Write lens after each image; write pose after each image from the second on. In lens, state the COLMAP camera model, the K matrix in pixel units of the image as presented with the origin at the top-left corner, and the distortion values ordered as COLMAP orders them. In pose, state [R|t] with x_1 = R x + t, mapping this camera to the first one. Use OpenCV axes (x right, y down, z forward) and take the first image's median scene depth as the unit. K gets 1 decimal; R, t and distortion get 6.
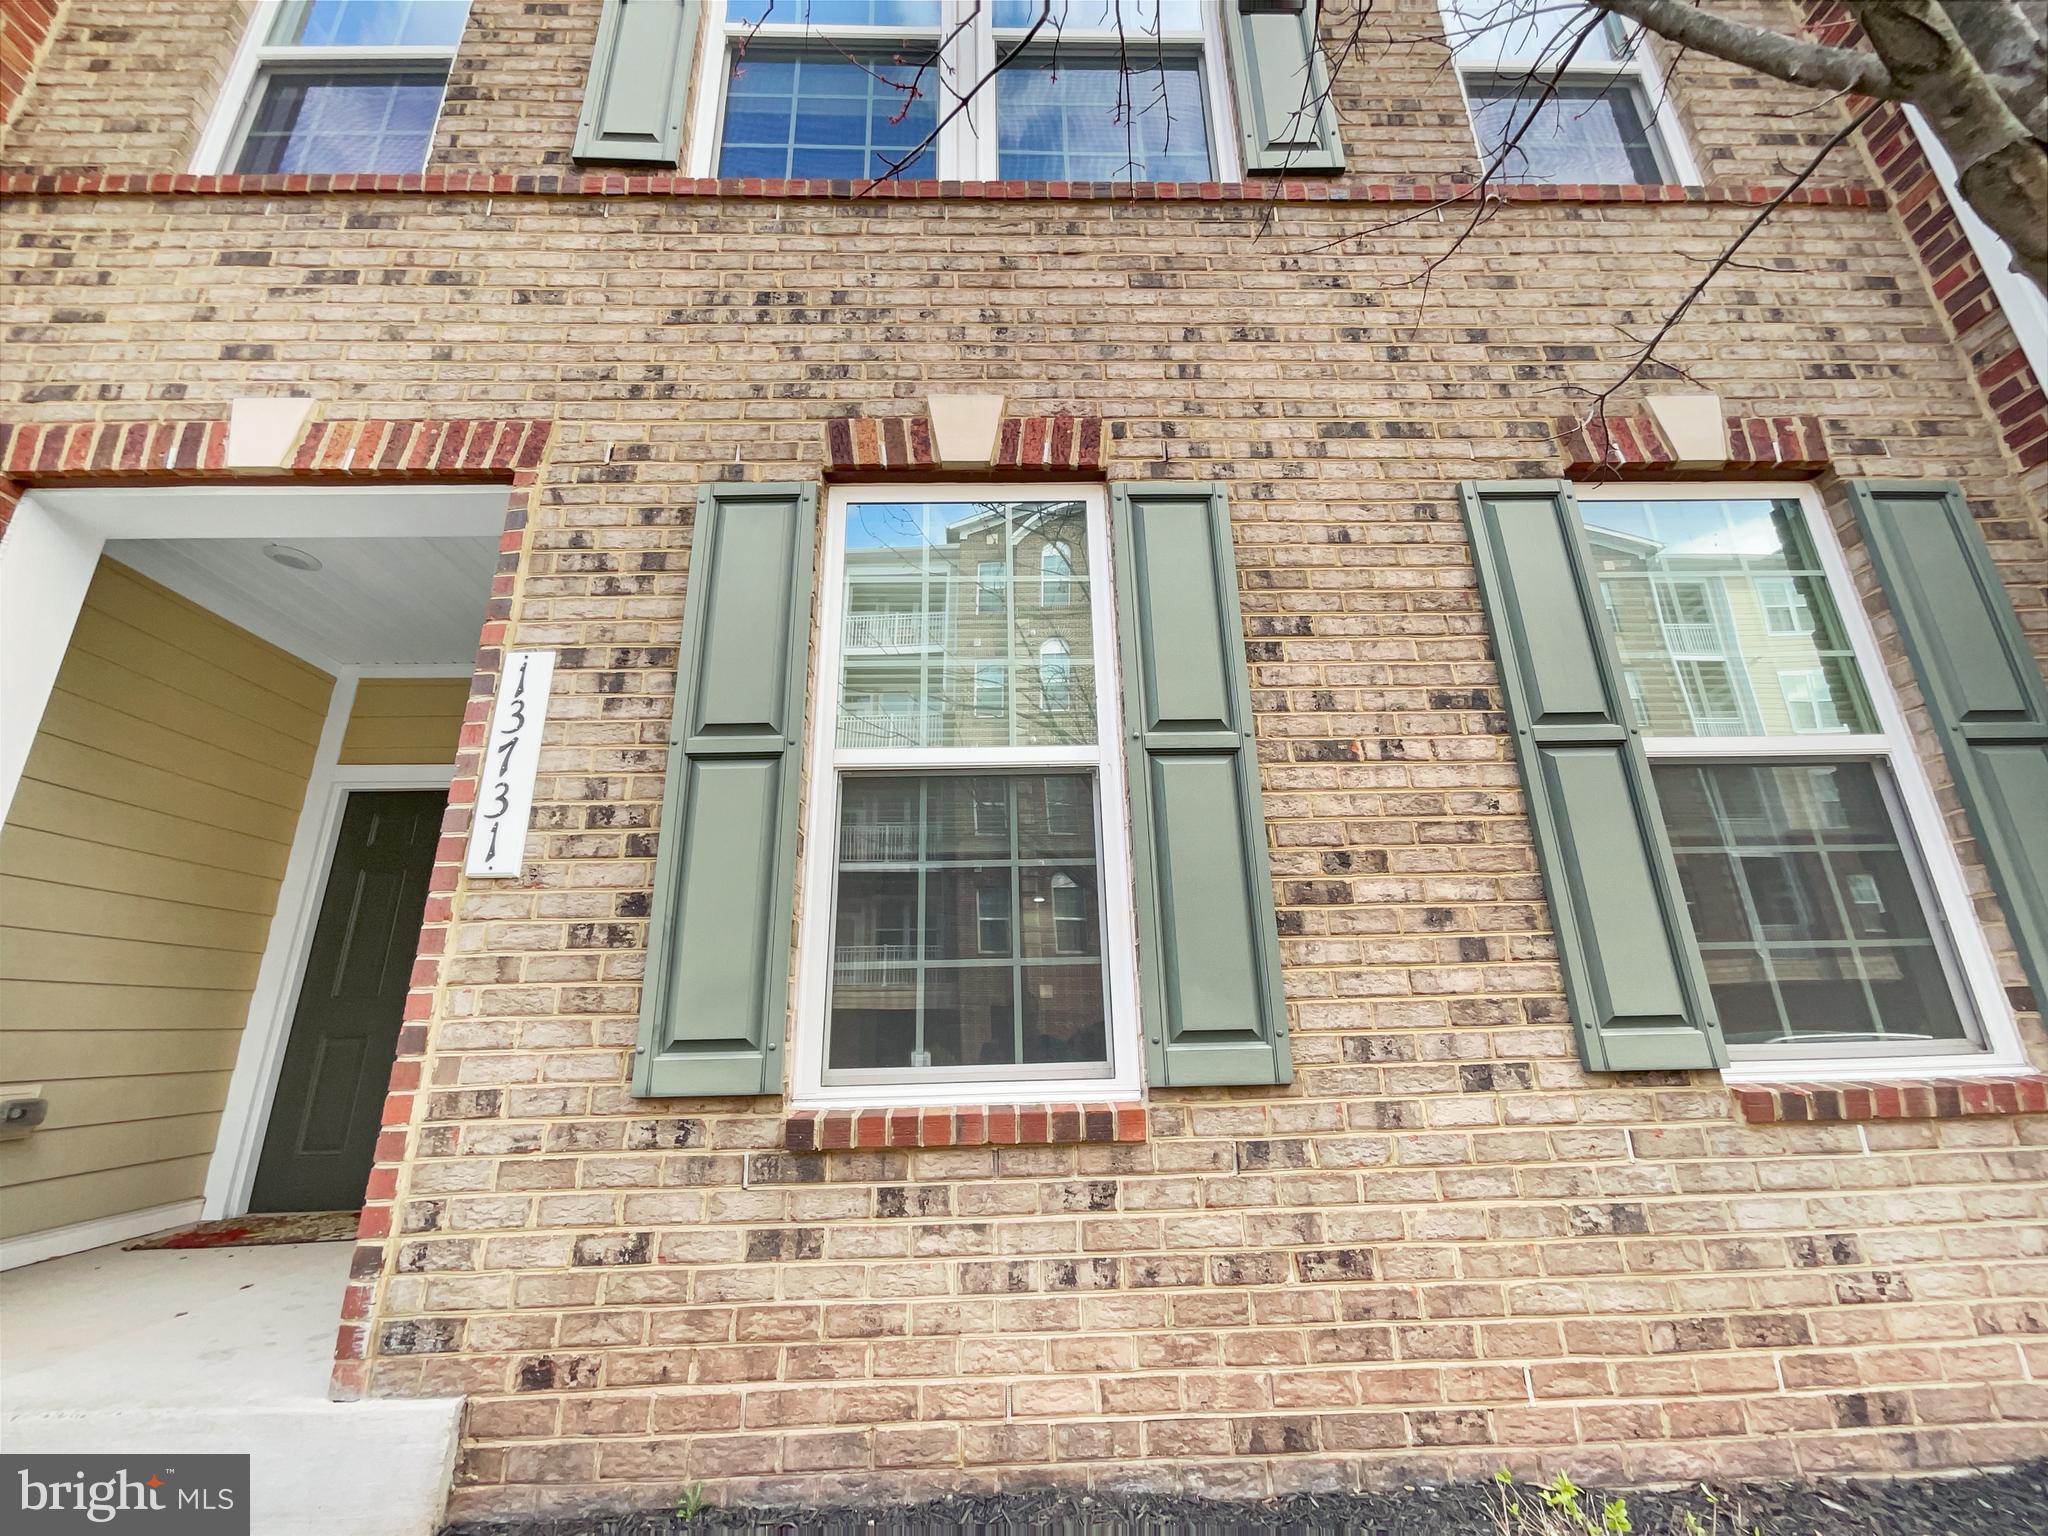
lens RADIAL K [[829.8, 0, 1024.0], [0, 829.8, 768.0], [0, 0, 1]] dist [-0.018946, 0.016009]
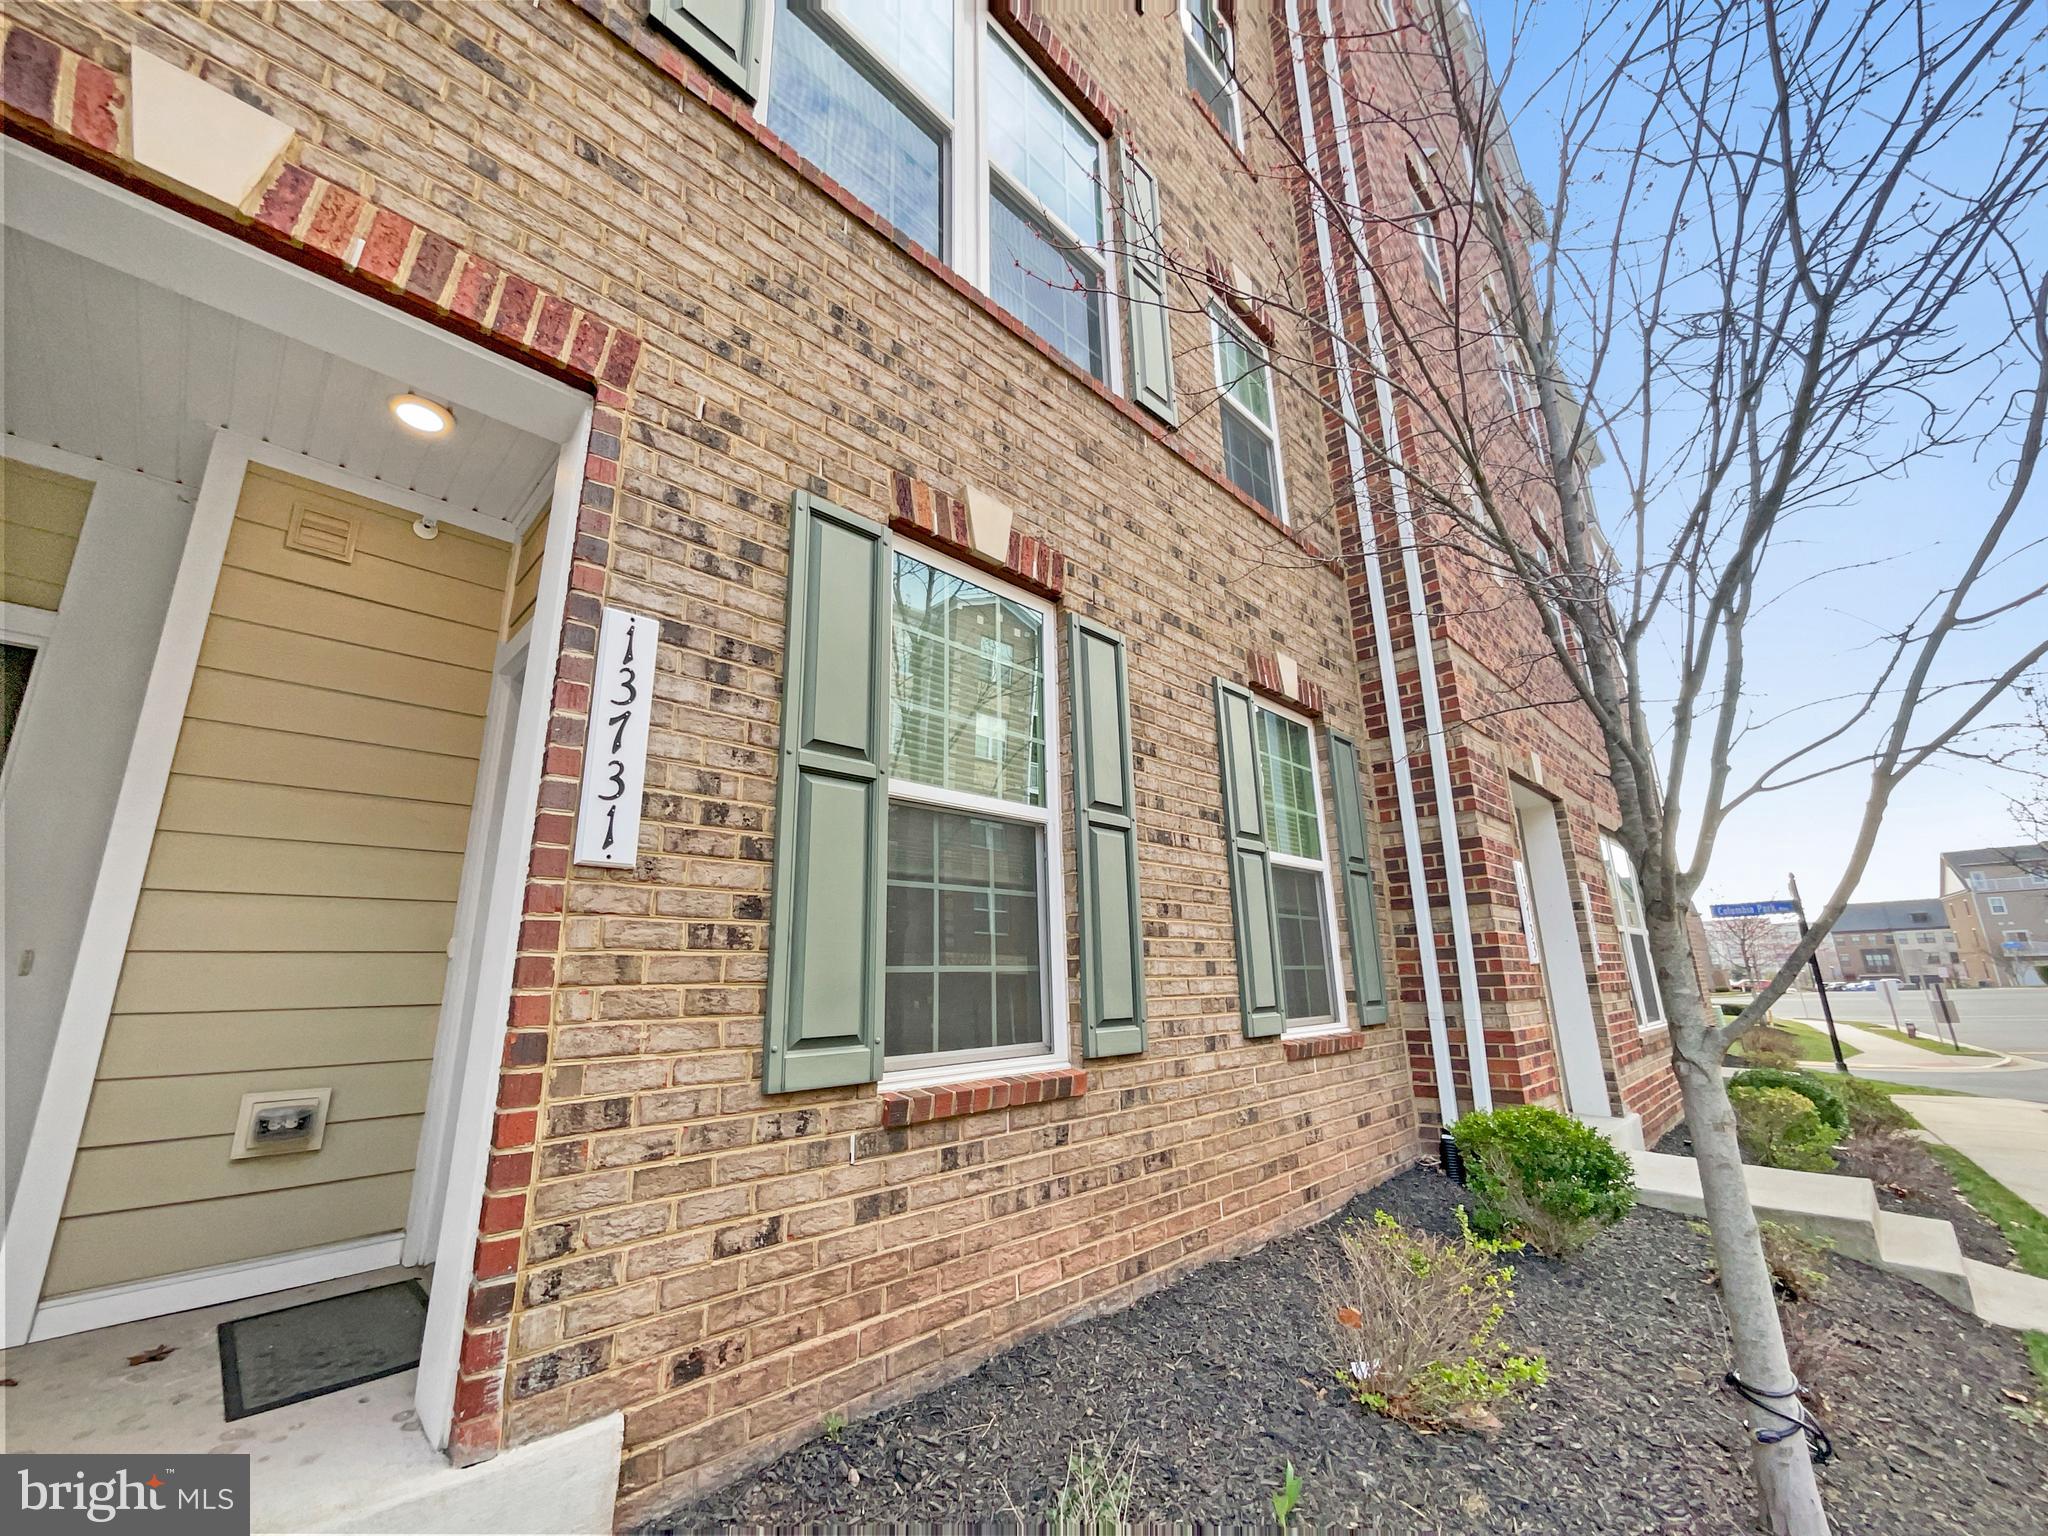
lens RADIAL K [[829.8, 0, 1024.0], [0, 829.8, 768.0], [0, 0, 1]] dist [-0.018946, 0.016009]
pose [[0.720888, 0.182672, 0.668544, -0.975455], [-0.206498, 0.977439, -0.044409, -0.028061], [-0.661573, -0.106039, 0.742346, 0.040262]]
